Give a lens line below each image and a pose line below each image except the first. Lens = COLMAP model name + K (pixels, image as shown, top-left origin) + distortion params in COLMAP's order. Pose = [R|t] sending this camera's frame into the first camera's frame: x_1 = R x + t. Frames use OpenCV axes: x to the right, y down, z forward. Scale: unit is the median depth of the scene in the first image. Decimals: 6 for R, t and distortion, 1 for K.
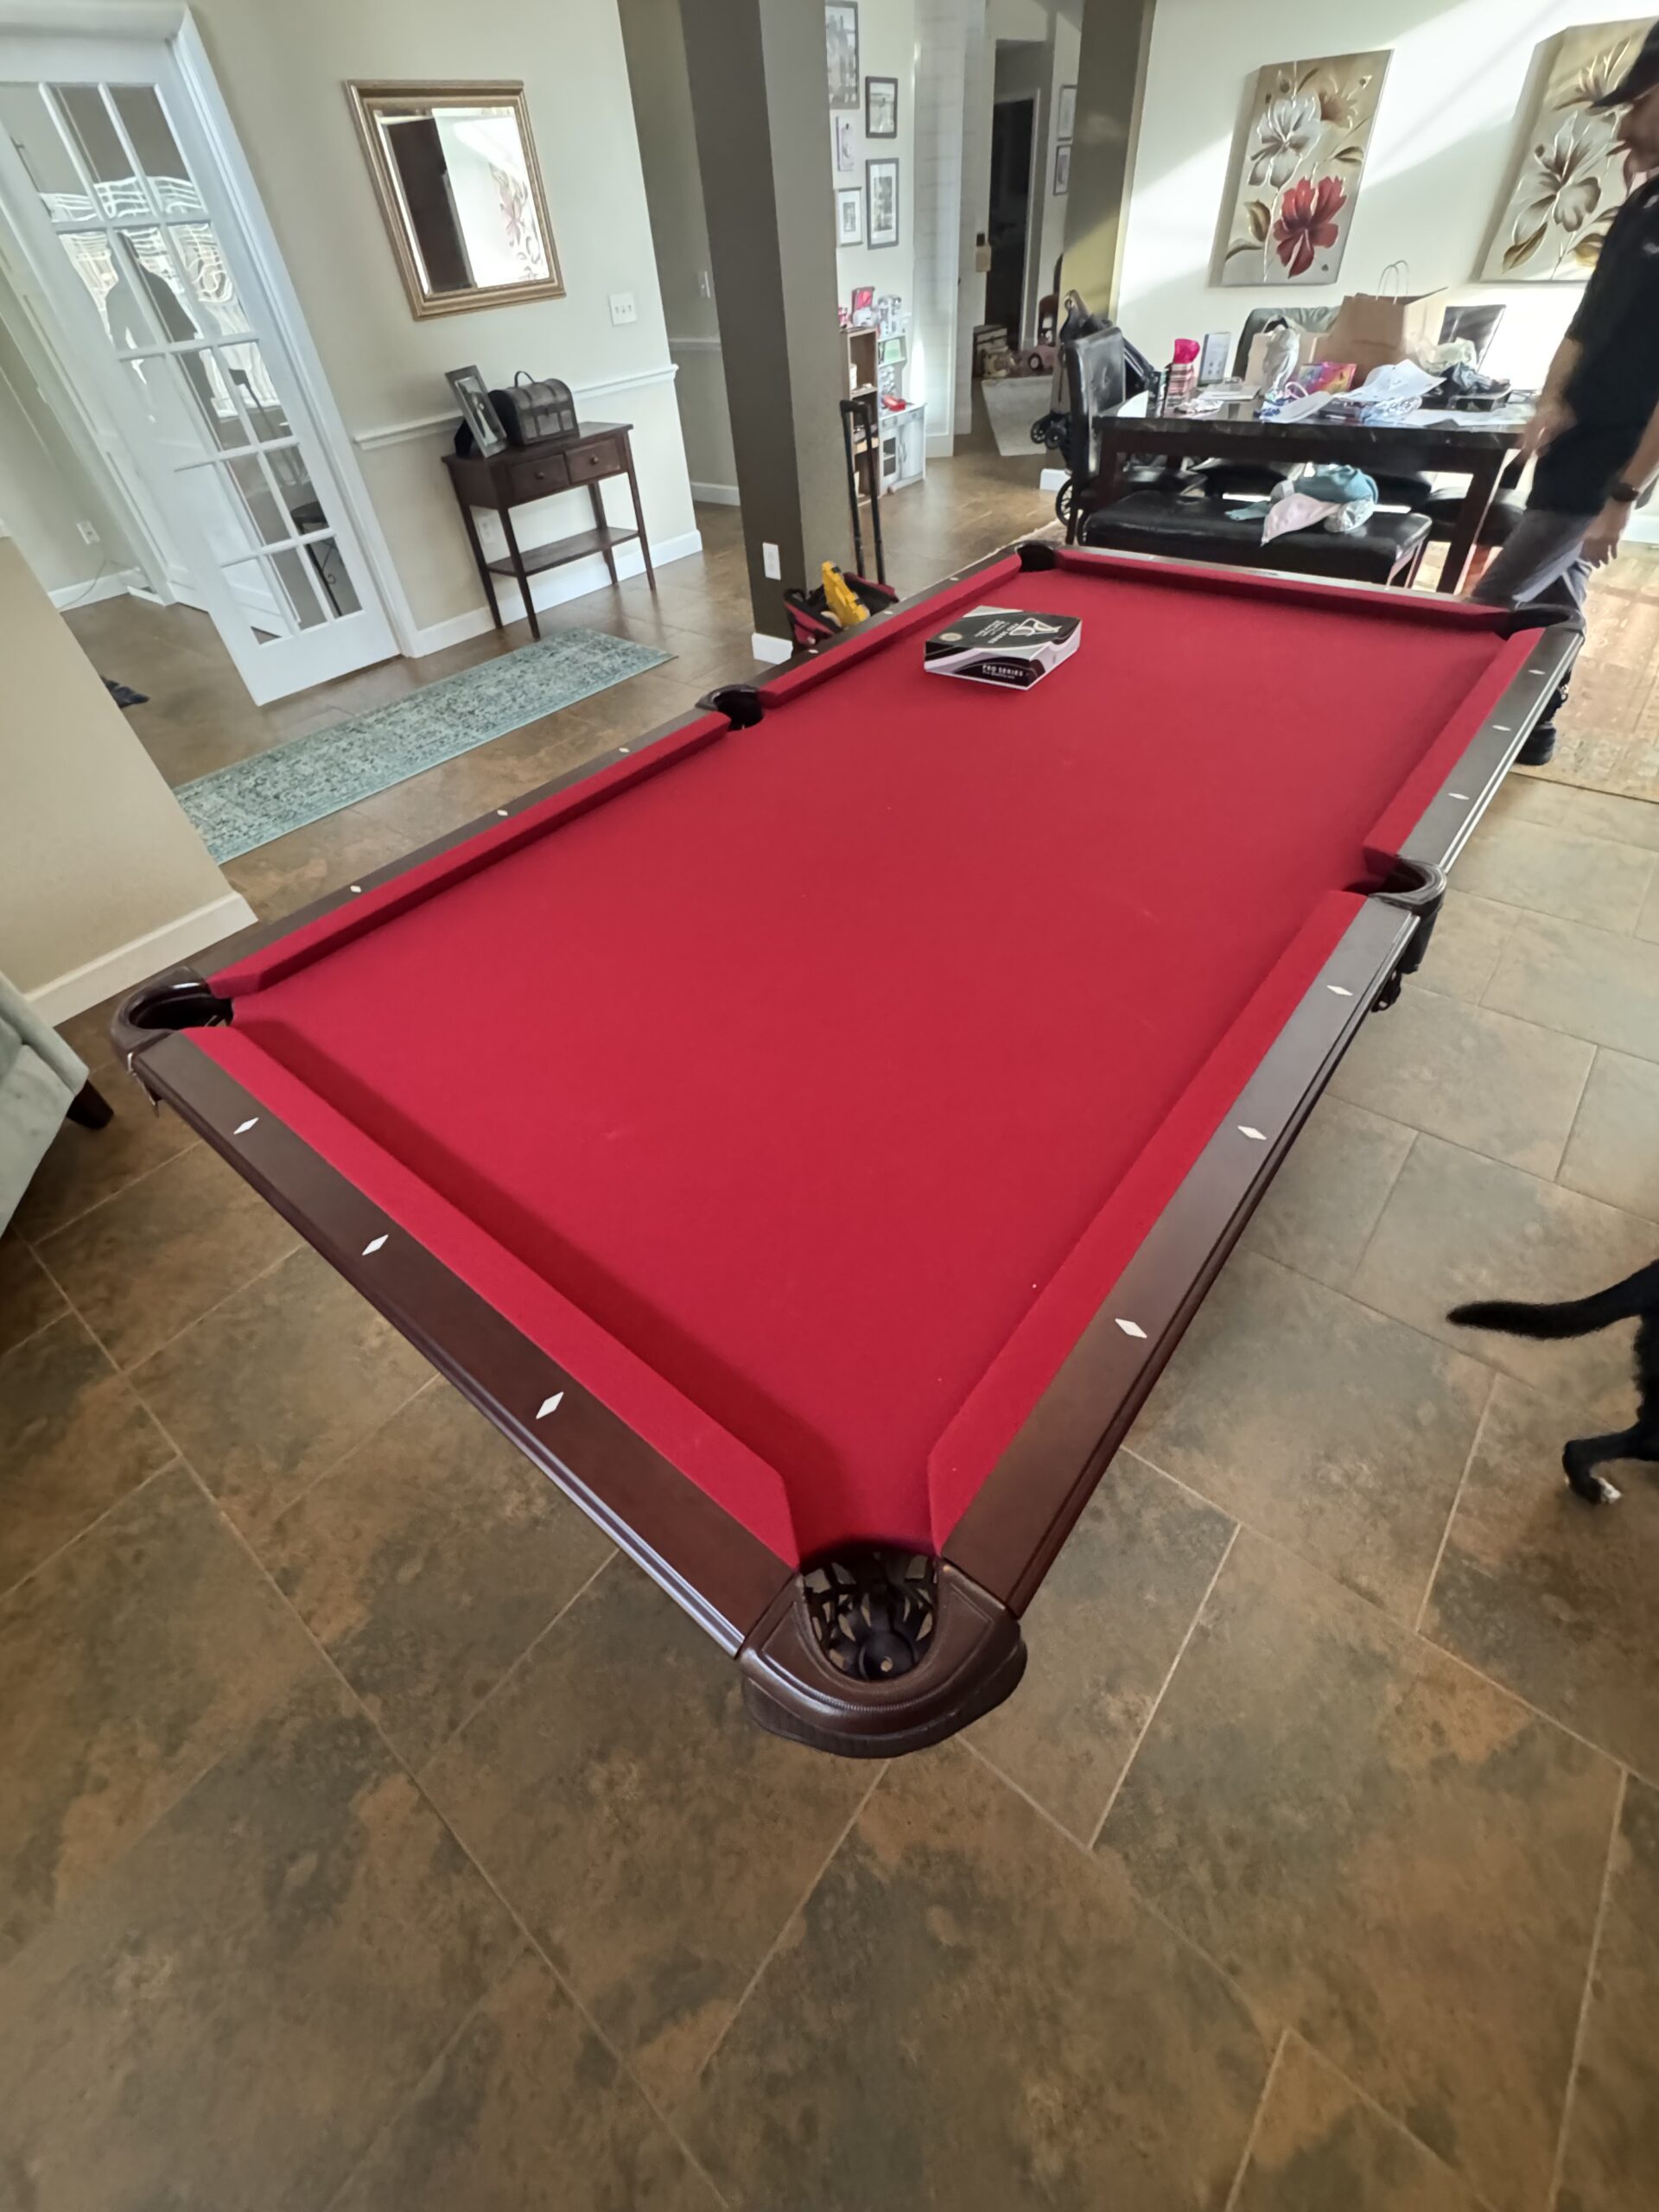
lens RADIAL K [[887.2, 0, 832.5], [0, 887.2, 1101.1], [0, 0, 1]] dist [-0.005246, 0.000274]
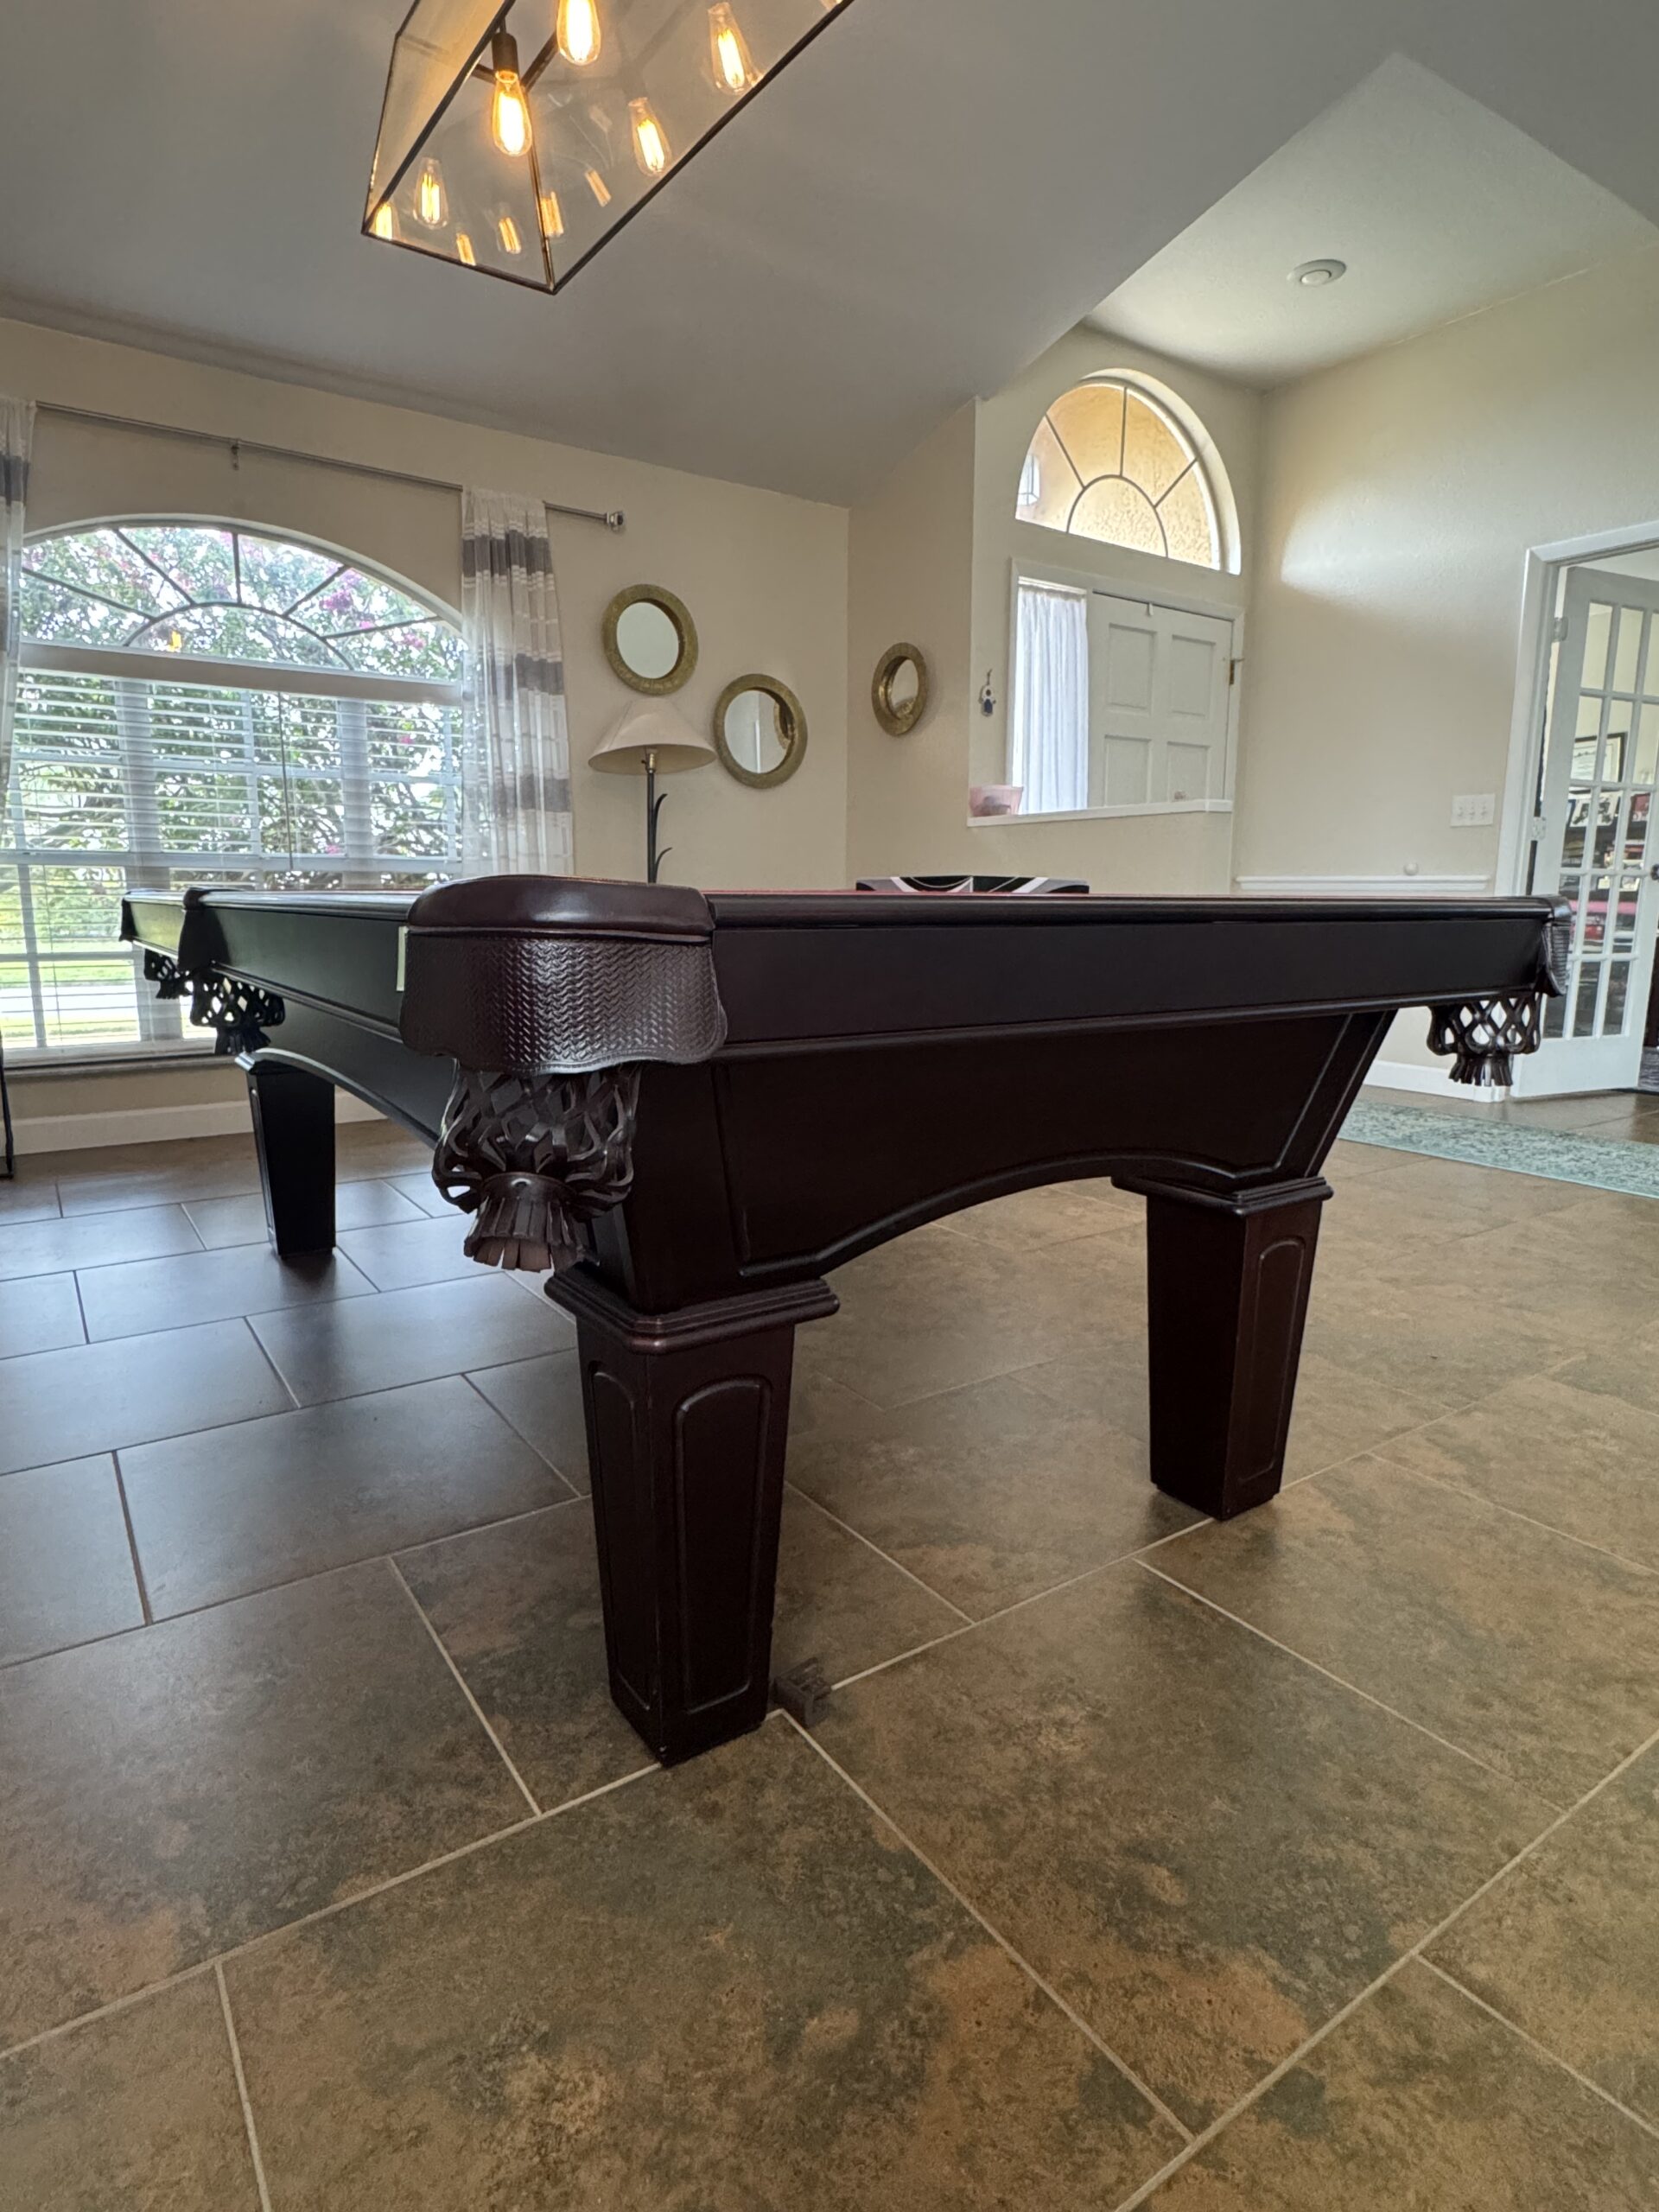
lens RADIAL K [[1192.5, 0, 831.6], [0, 1192.5, 1096.7], [0, 0, 1]] dist [-0.001715, -0.001182]
pose [[0.955132, 0.118638, -0.271380, 0.013513], [-0.255089, 0.795119, -0.550195, 0.622199], [0.150505, 0.594735, 0.789707, 0.164180]]
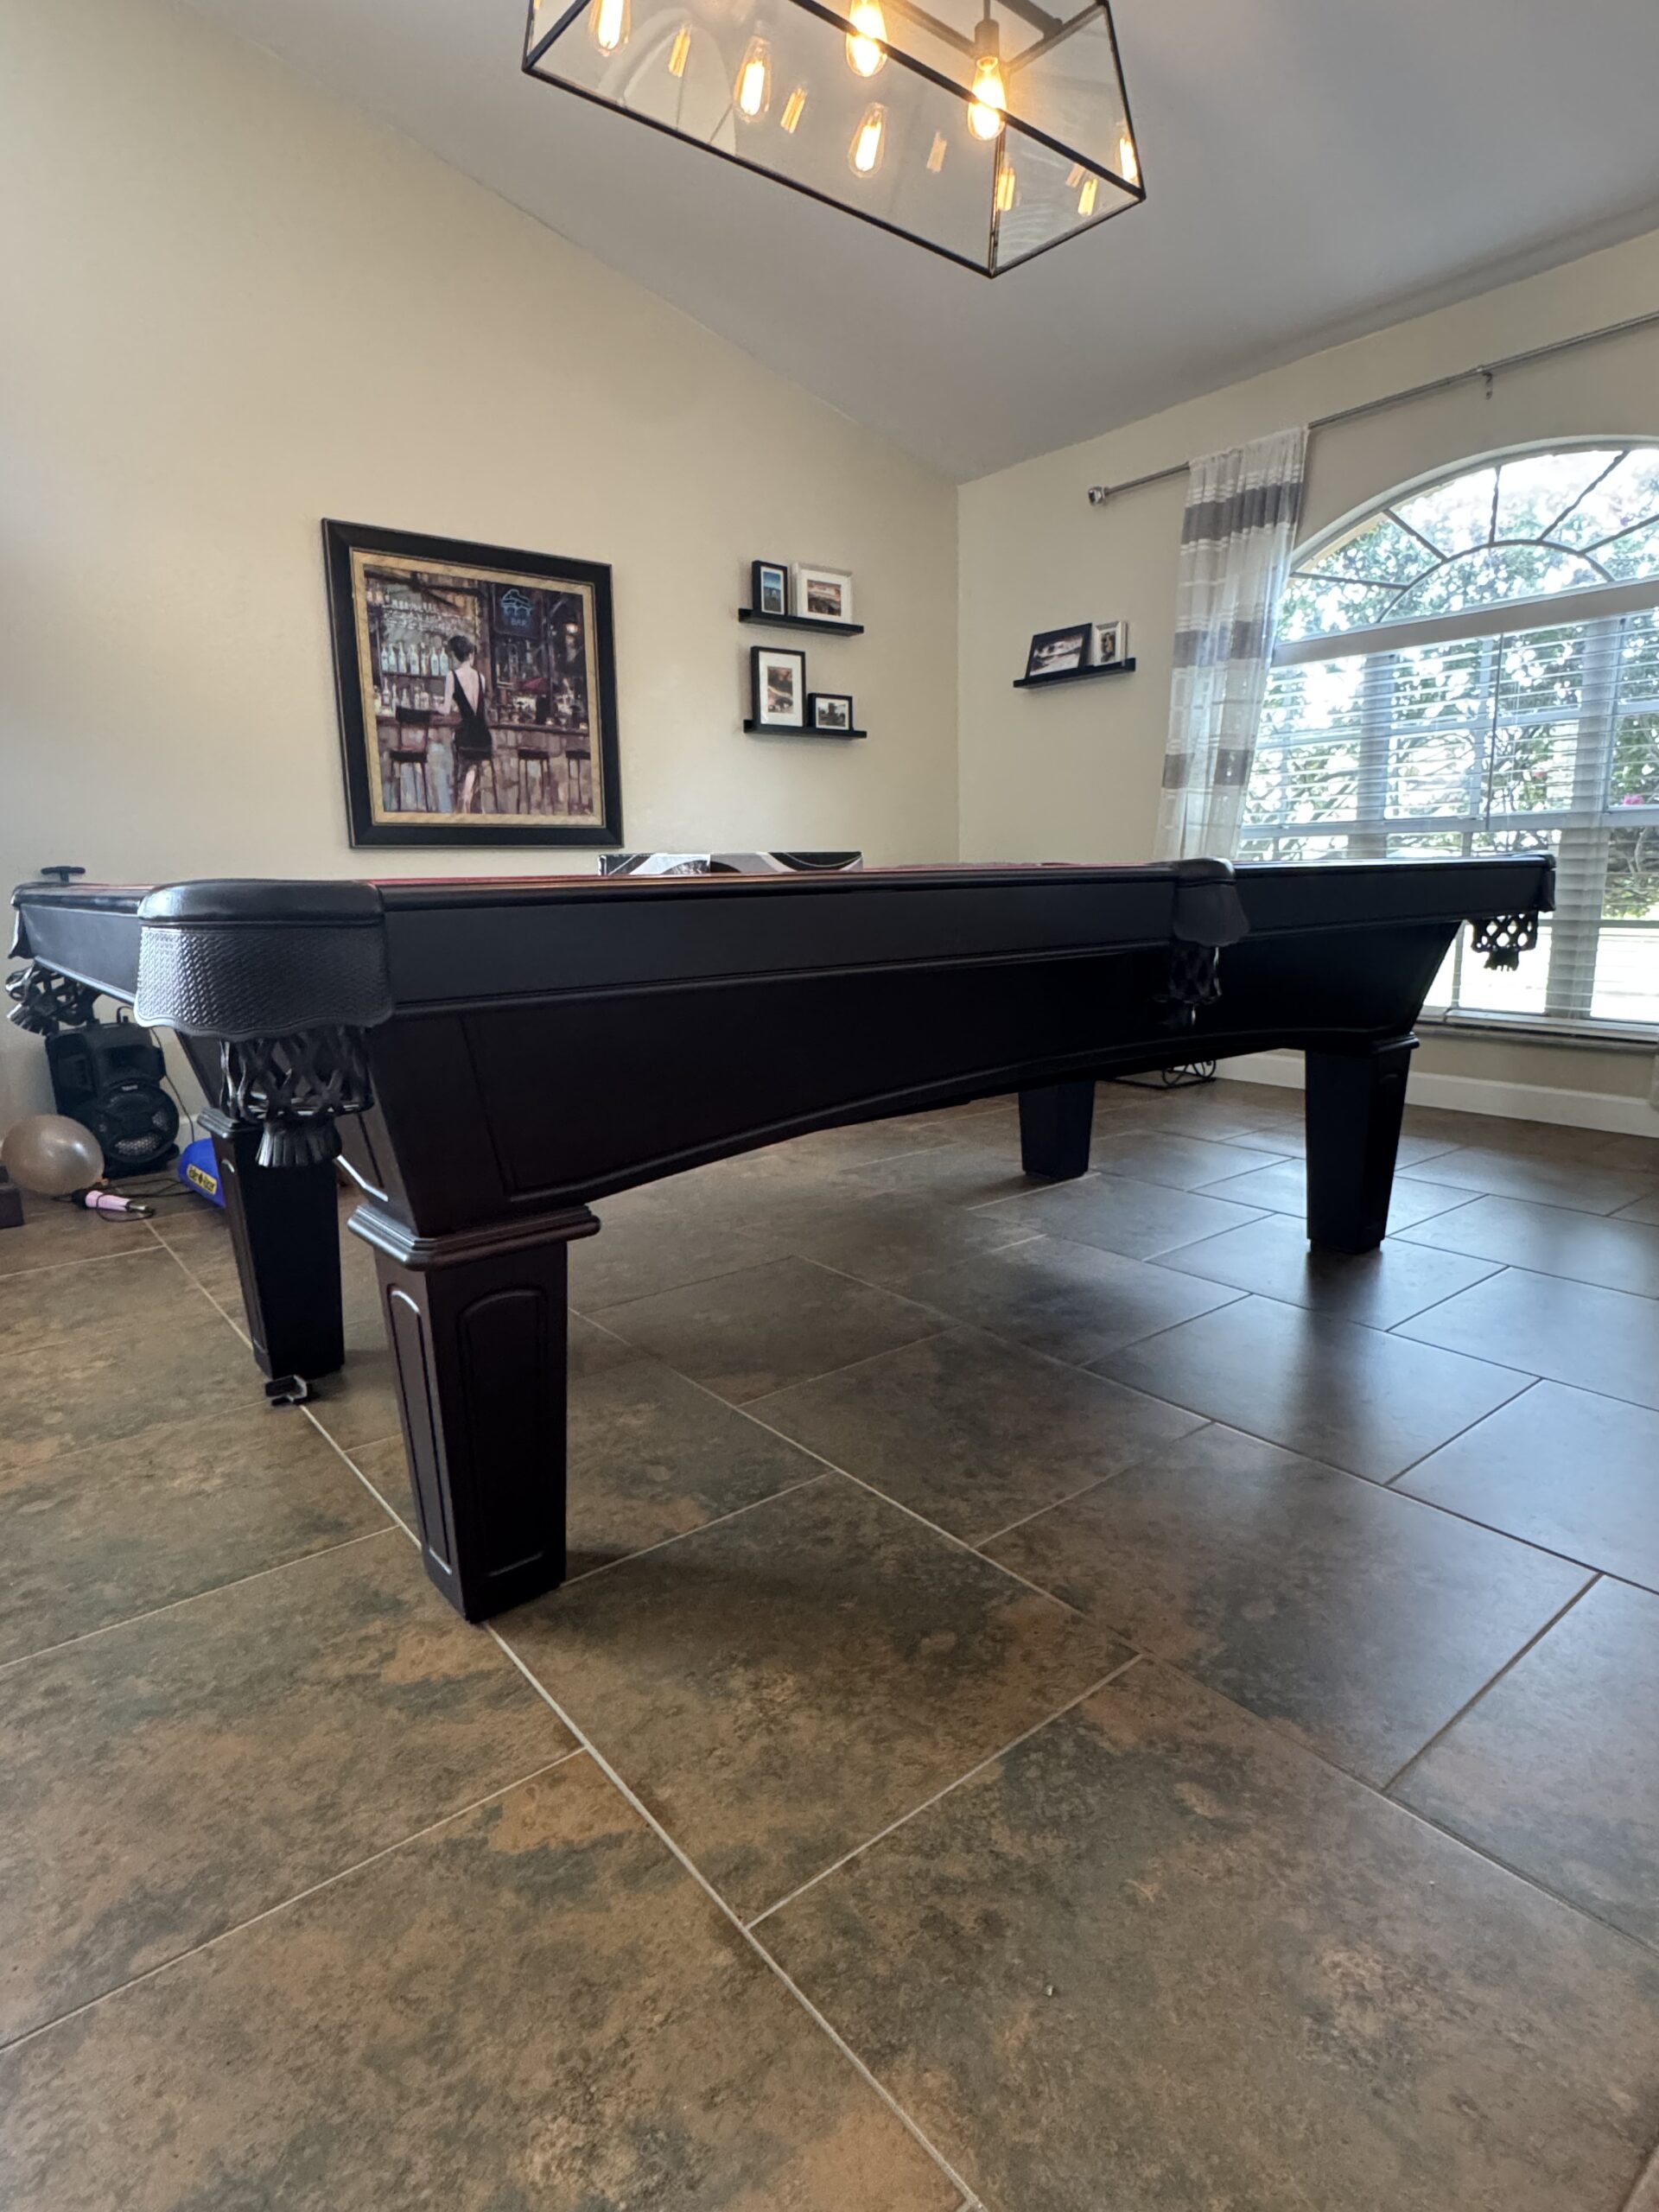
lens RADIAL K [[1192.5, 0, 827.8], [0, 1192.5, 1099.3], [0, 0, 1]] dist [-0.001715, -0.001182]
pose [[-0.217374, 0.255526, -0.942048, 0.940584], [-0.676320, 0.656471, 0.334122, -0.686409], [0.703804, 0.709755, 0.030118, 1.338389]]
